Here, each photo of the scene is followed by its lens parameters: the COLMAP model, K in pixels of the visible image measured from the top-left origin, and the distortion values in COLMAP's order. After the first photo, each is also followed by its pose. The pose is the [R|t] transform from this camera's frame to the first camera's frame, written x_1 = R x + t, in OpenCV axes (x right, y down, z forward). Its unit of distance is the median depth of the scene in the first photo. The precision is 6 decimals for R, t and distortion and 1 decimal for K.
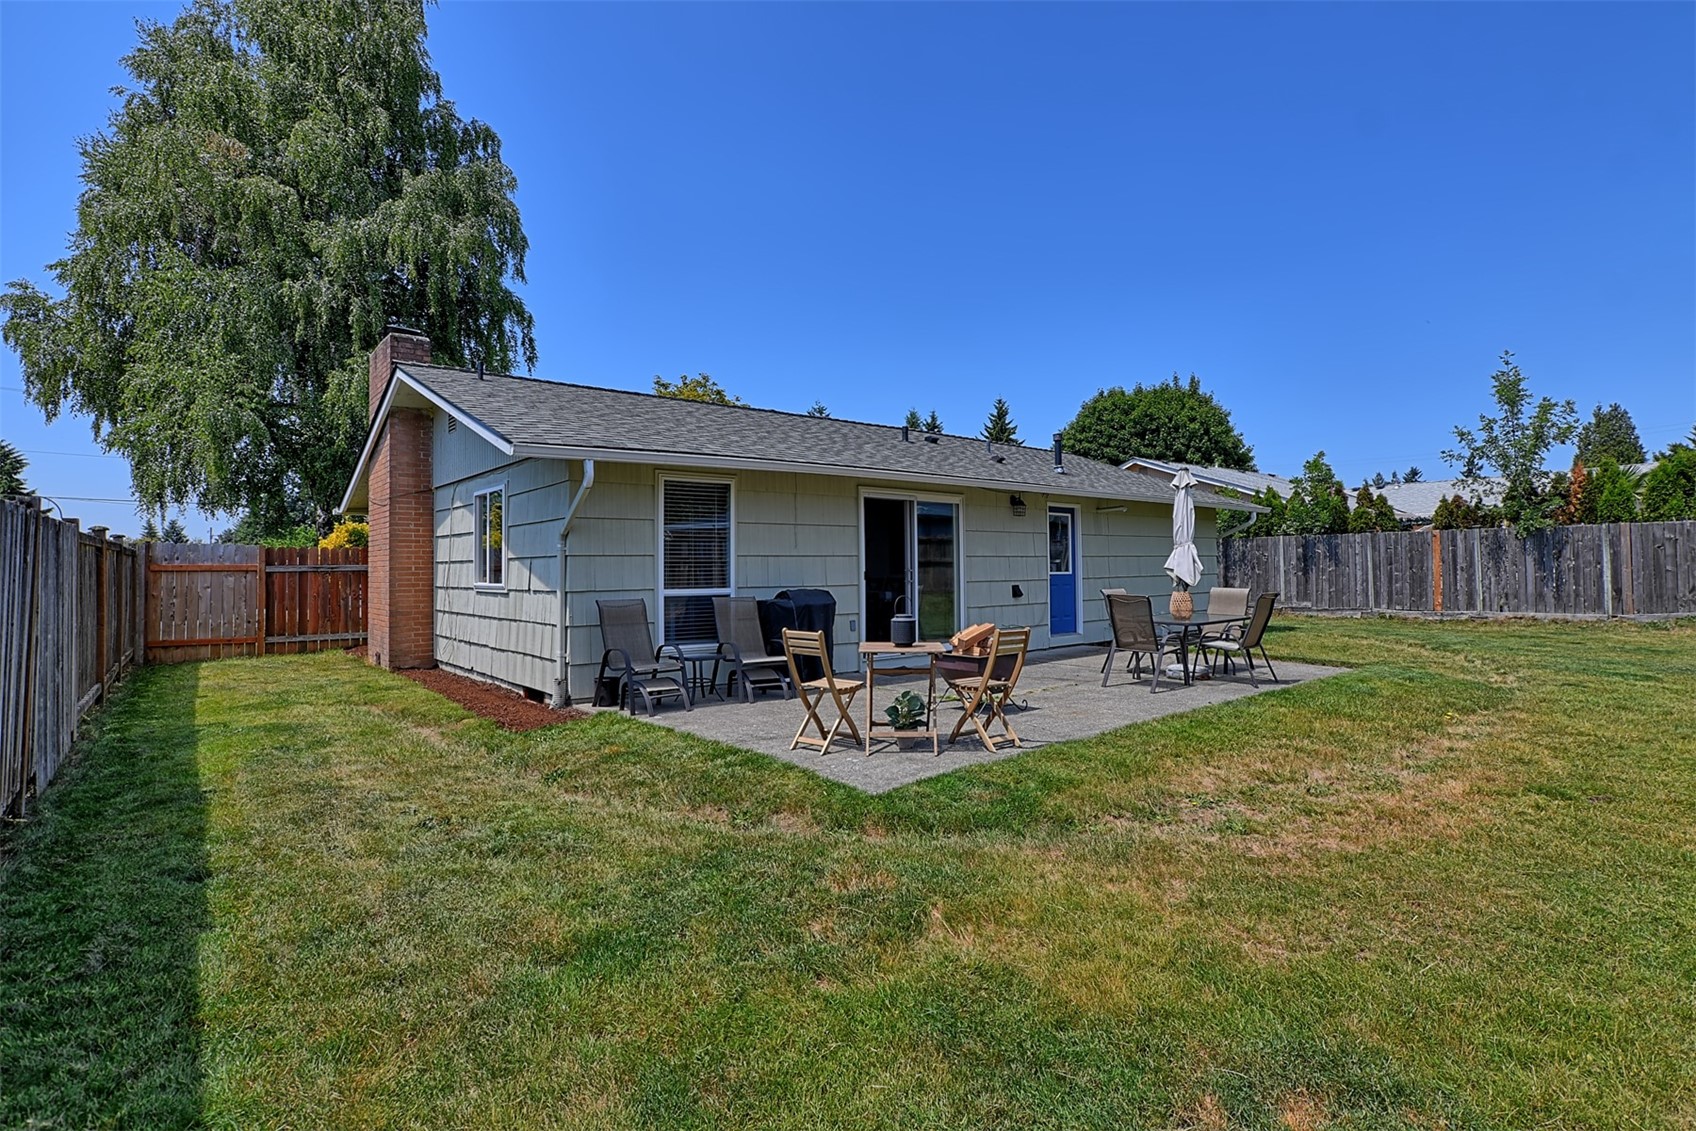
lens RADIAL K [[828.1, 0, 851.9], [0, 828.1, 560.2], [0, 0, 1]] dist [-0.015480, 0.016592]
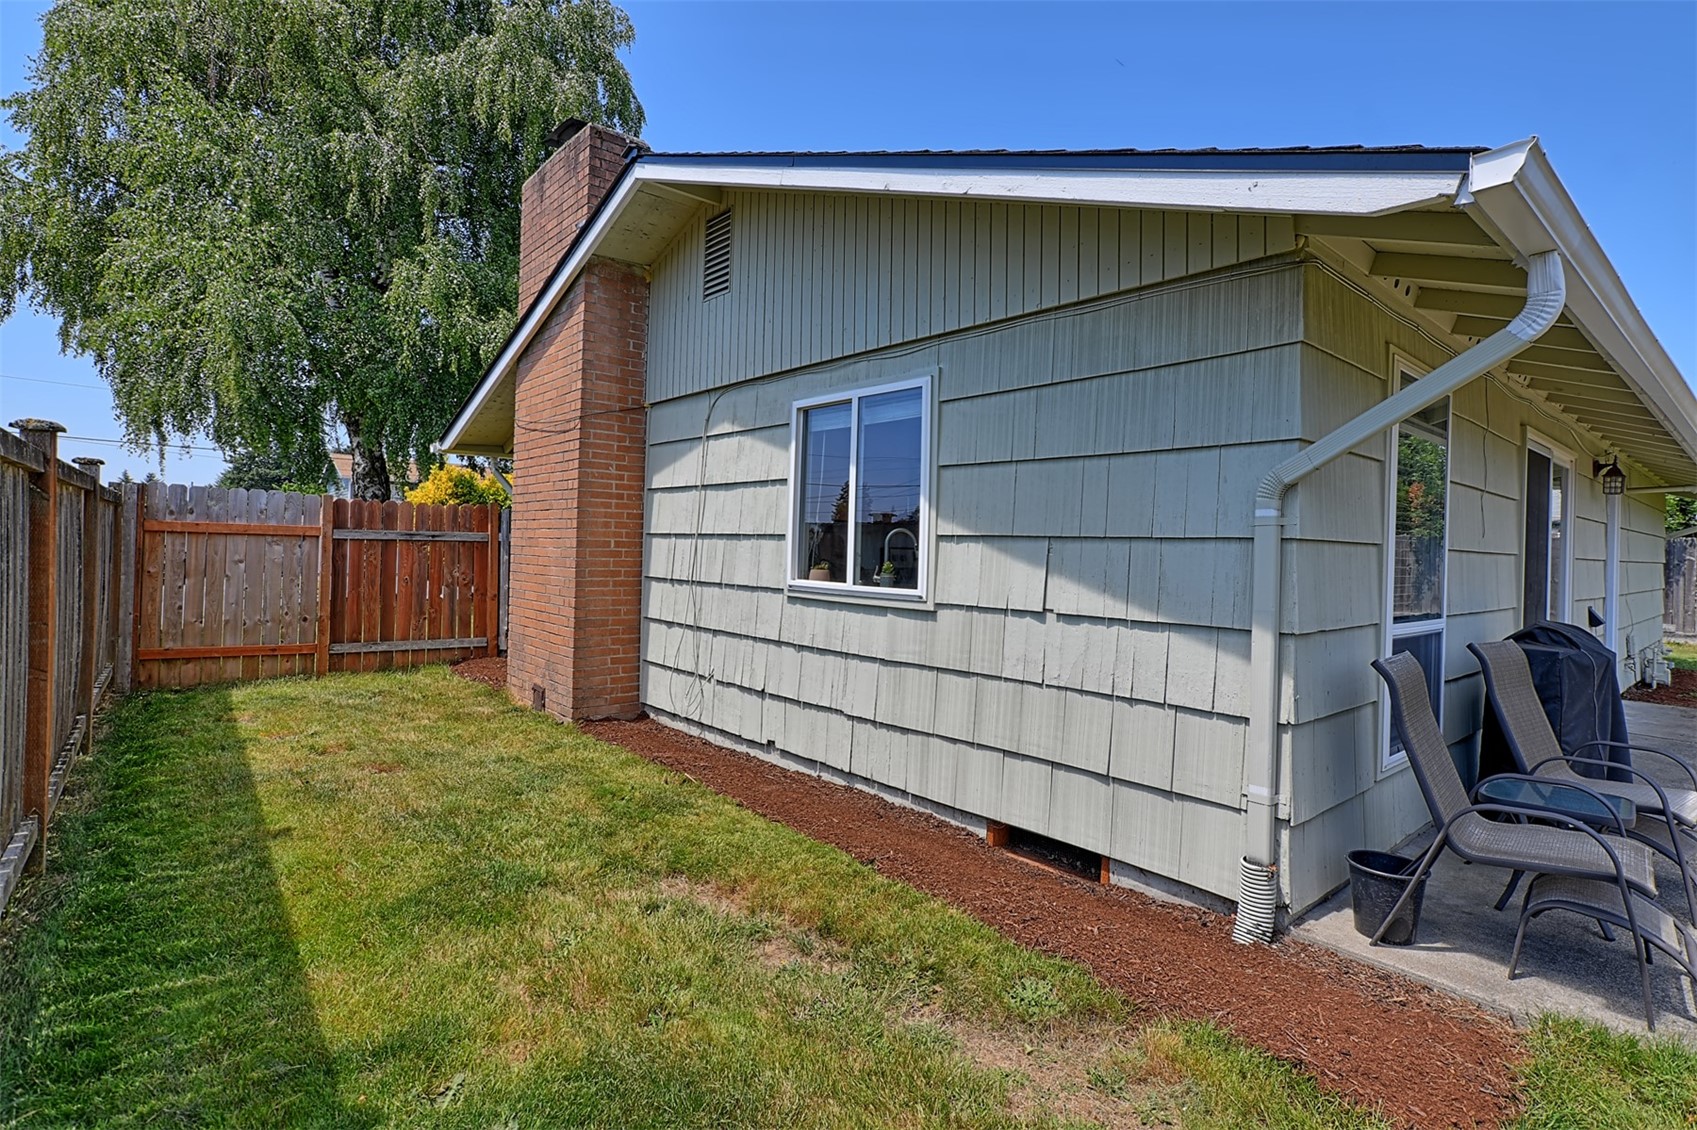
lens RADIAL K [[828.6, 0, 848.4], [0, 828.6, 557.7], [0, 0, 1]] dist [-0.015480, 0.016592]
pose [[0.999263, 0.035822, 0.013808, -0.333322], [-0.036095, 0.999147, 0.020078, 0.001849], [-0.013077, -0.020562, 0.999703, 0.378126]]
